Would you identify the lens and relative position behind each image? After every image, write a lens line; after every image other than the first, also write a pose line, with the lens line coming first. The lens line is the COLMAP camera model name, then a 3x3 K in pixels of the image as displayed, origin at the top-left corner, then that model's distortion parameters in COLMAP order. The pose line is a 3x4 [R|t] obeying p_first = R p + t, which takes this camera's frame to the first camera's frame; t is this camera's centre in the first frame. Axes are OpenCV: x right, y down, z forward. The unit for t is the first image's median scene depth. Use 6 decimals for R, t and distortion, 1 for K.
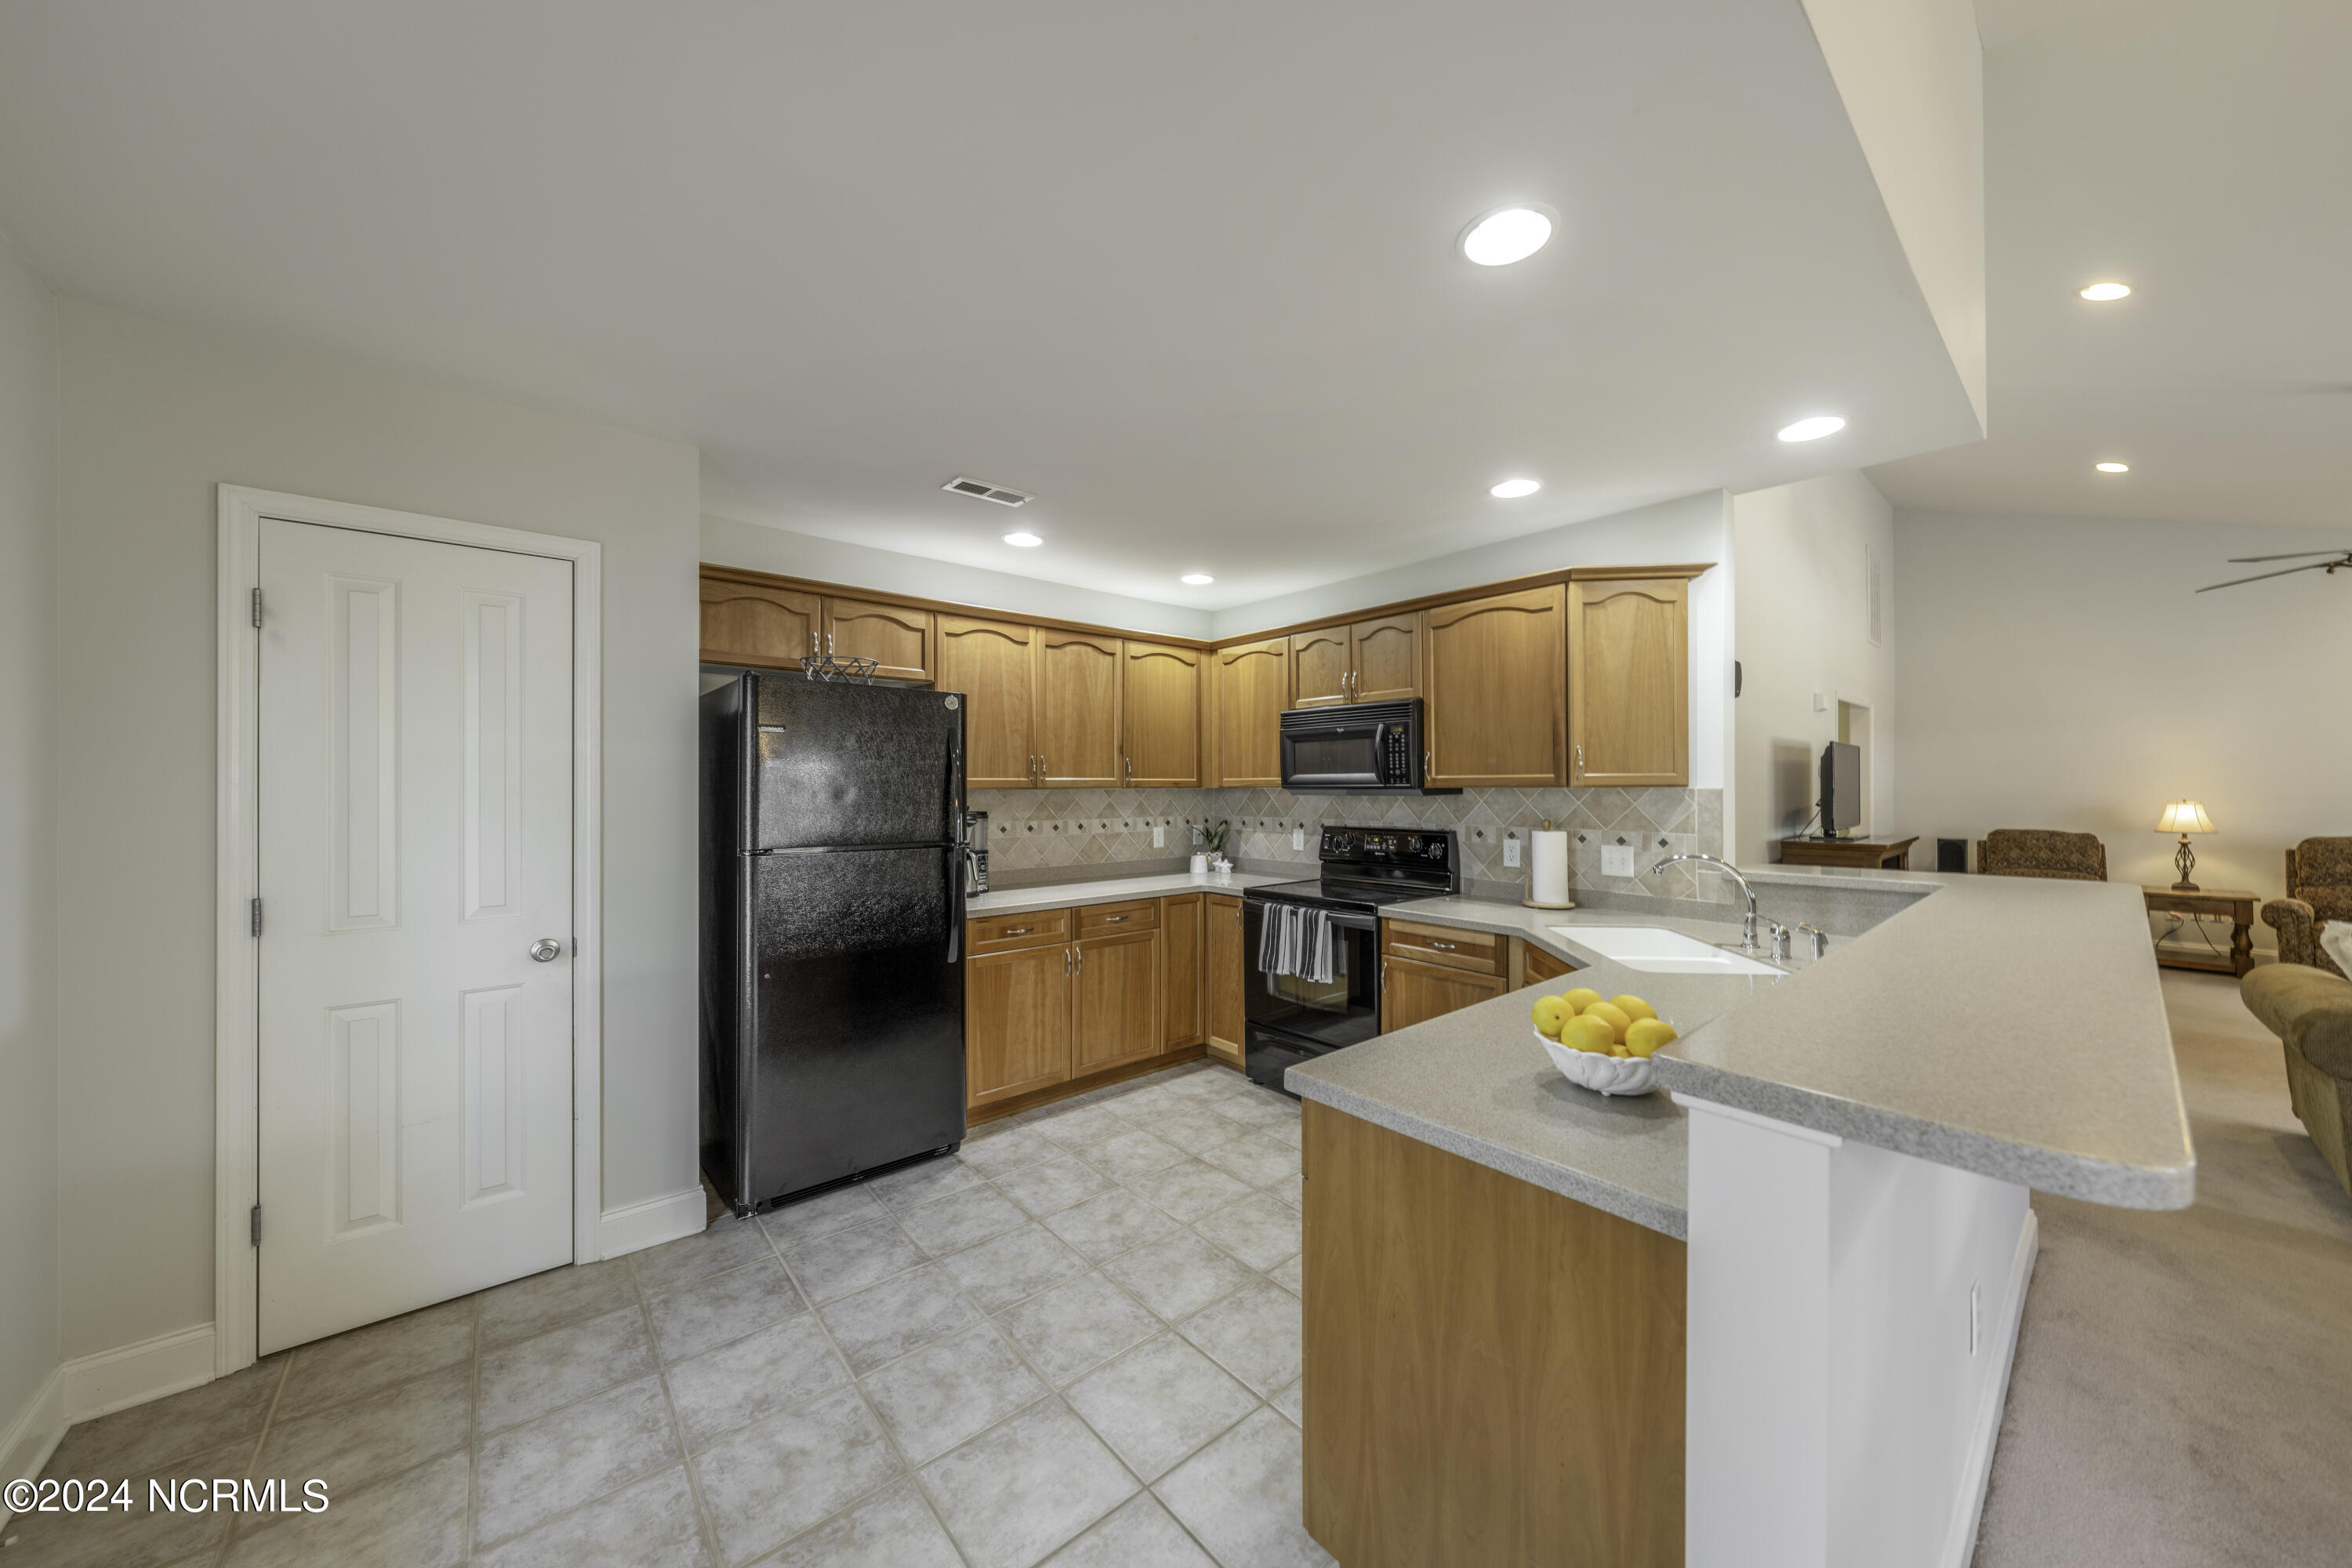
lens RADIAL K [[806.8, 0, 1182.0], [0, 806.8, 783.0], [0, 0, 1]] dist [0.000581, 0.000009]
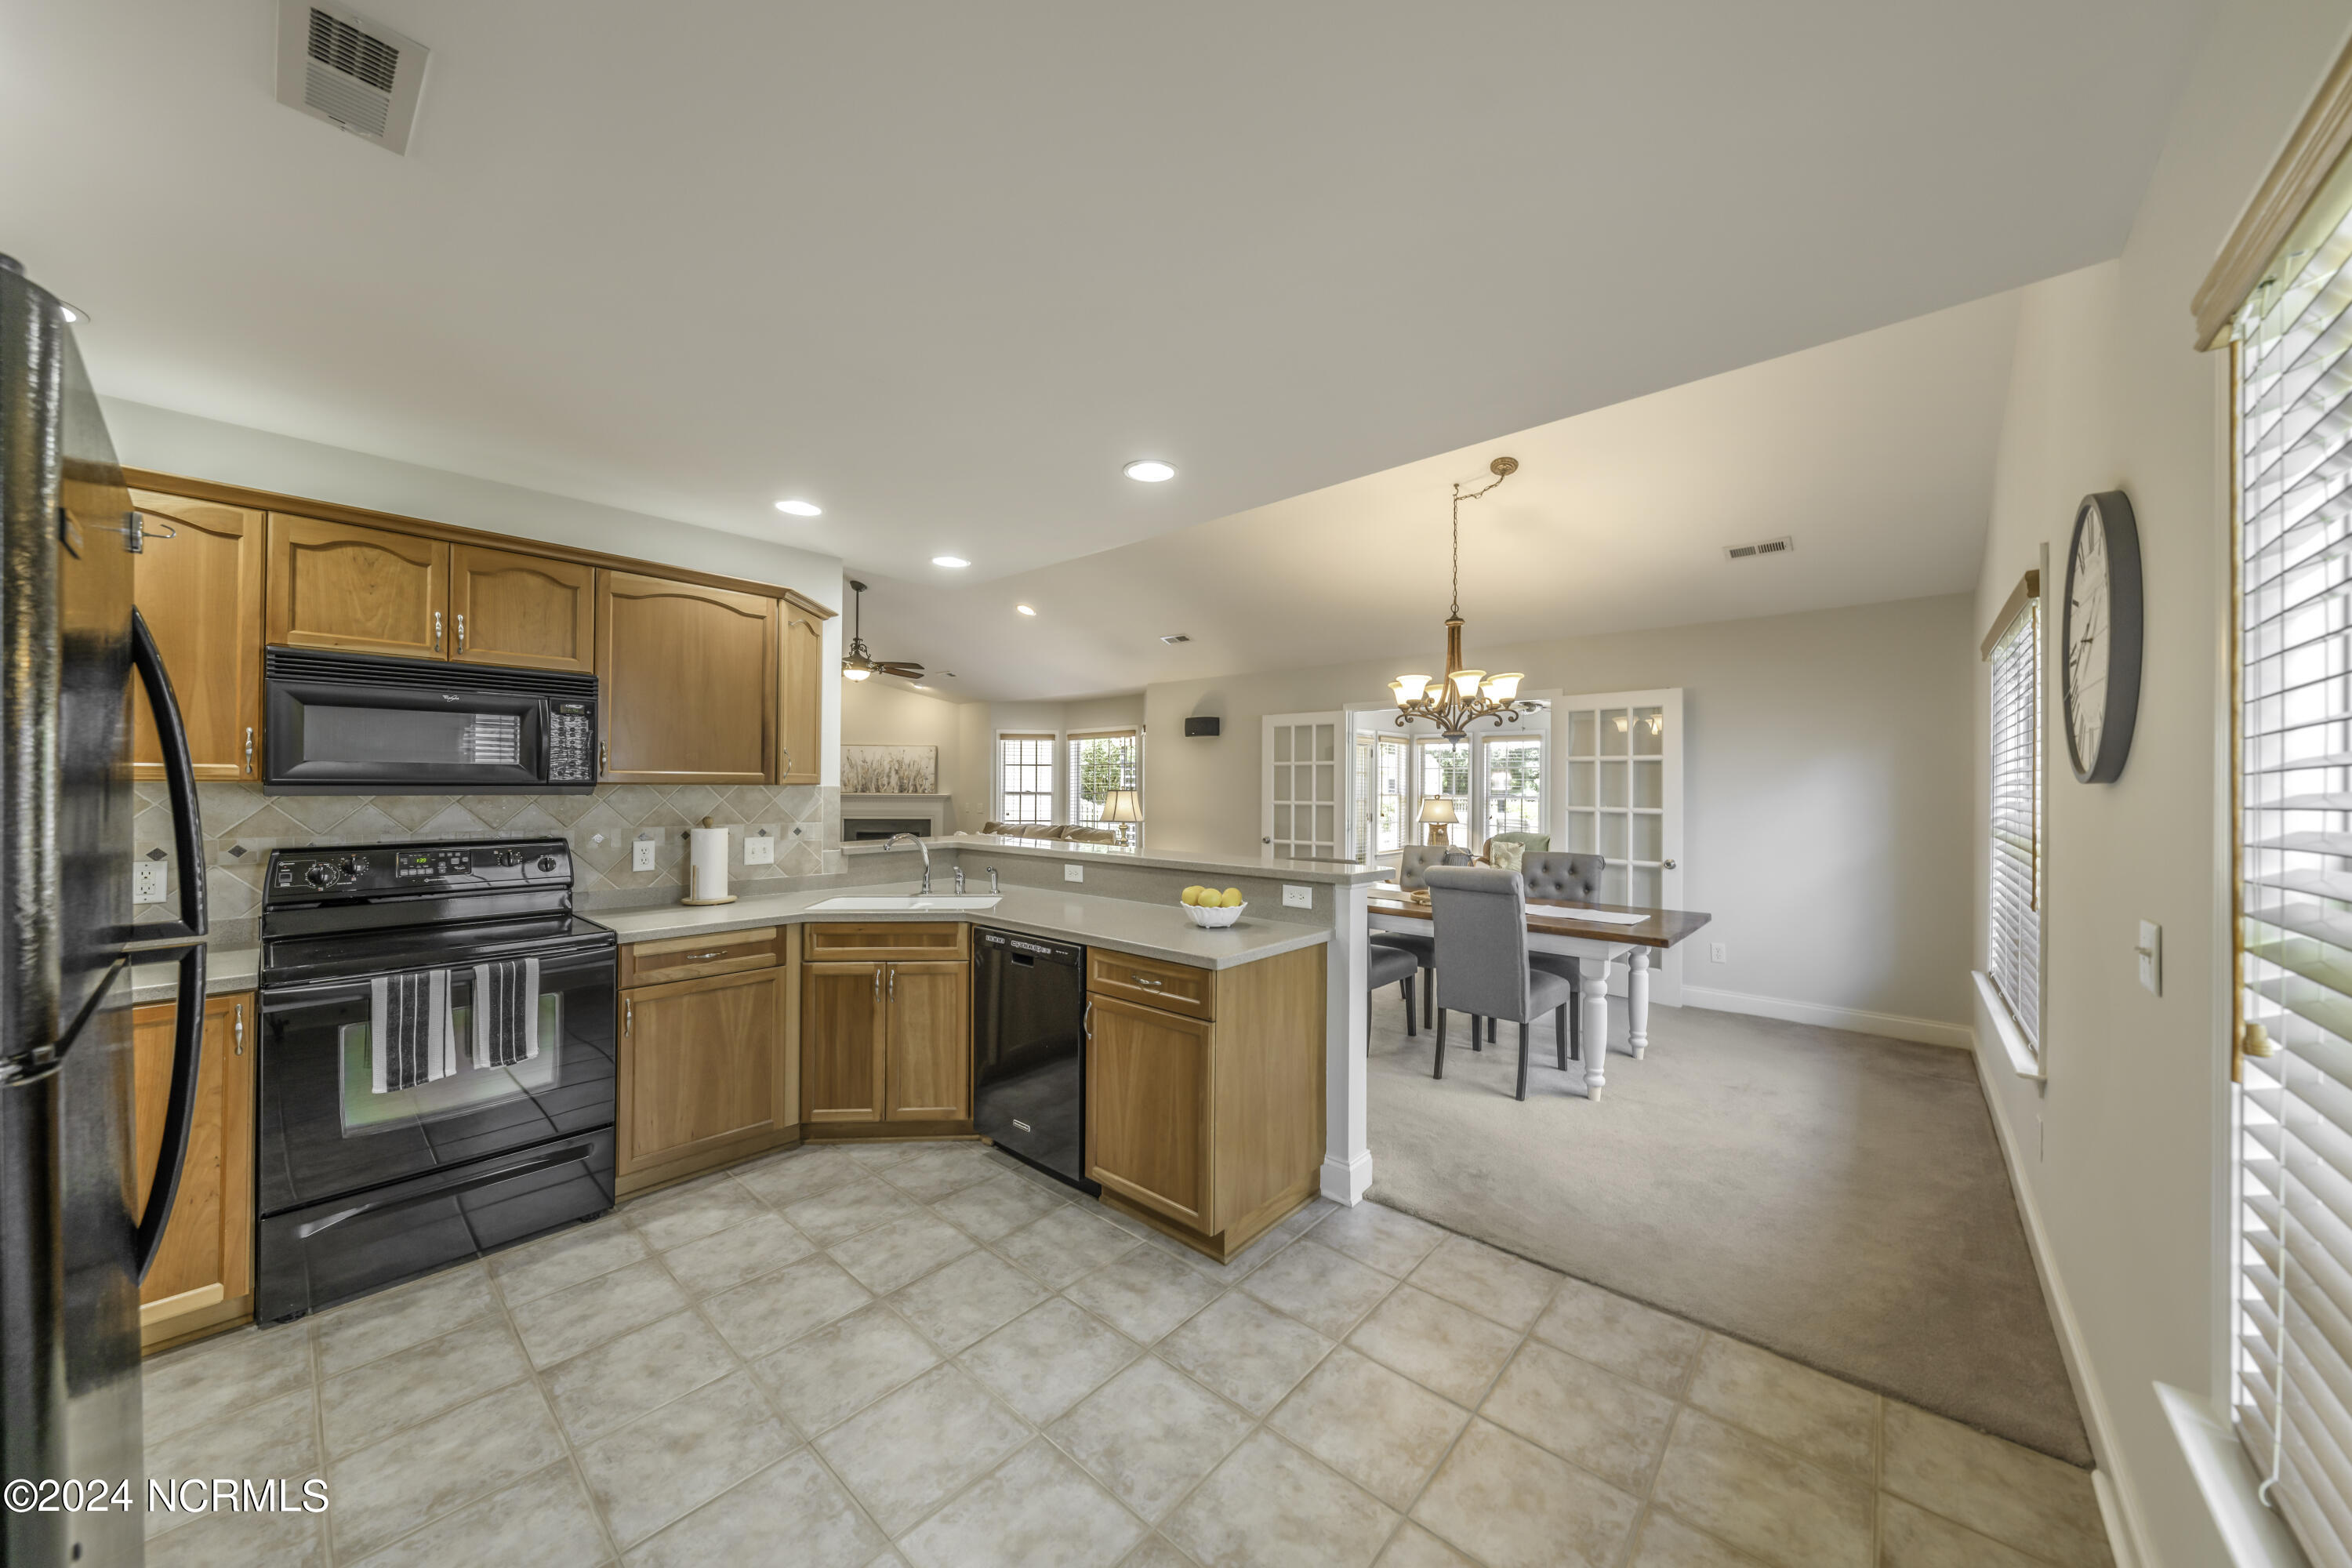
lens RADIAL K [[806.8, 0, 1182.0], [0, 806.8, 783.0], [0, 0, 1]] dist [0.000581, 0.000009]
pose [[-0.143019, 0.007224, 0.989694, -0.683090], [-0.008078, 0.999932, -0.008466, 0.007347], [-0.989687, -0.009206, -0.142951, 0.604170]]
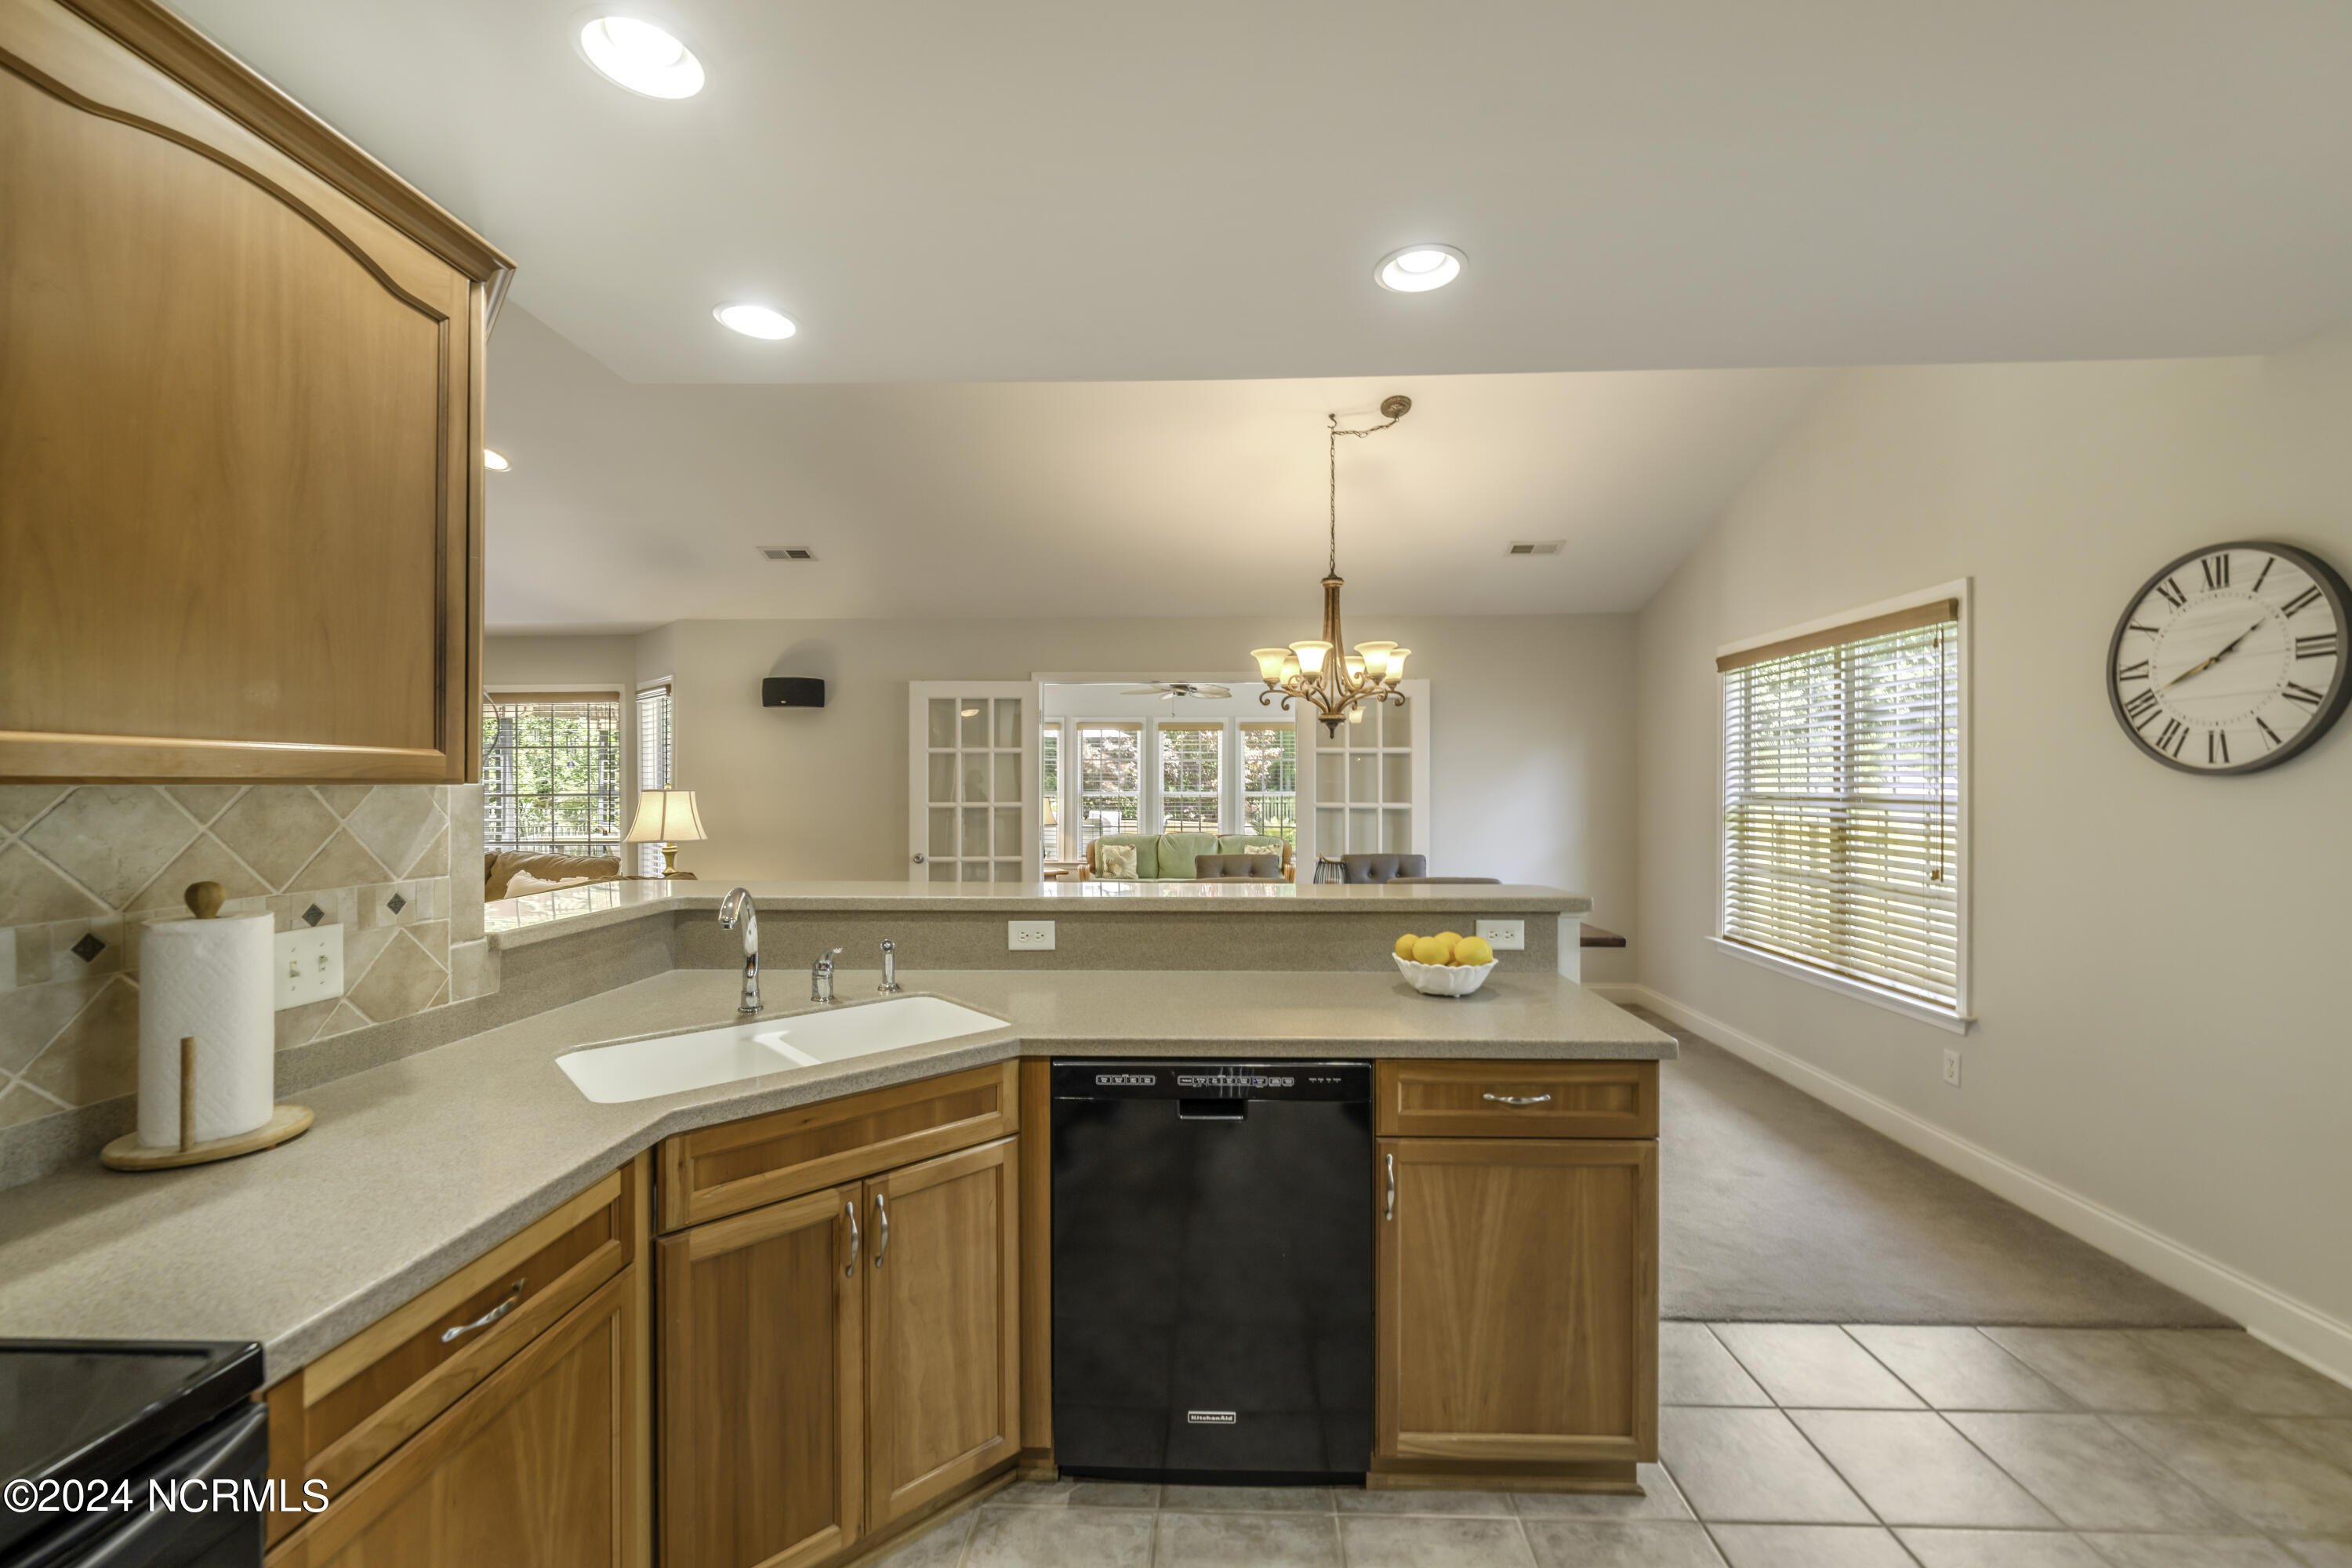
lens RADIAL K [[953.3, 0, 1176.0], [0, 953.3, 784.0], [0, 0, 1]] dist [-0.000812, 0.000023]
pose [[-0.740780, 0.003024, 0.671741, -0.108220], [0.000423, 0.999992, -0.004036, 0.007484], [-0.671748, -0.002705, -0.740775, 1.106612]]
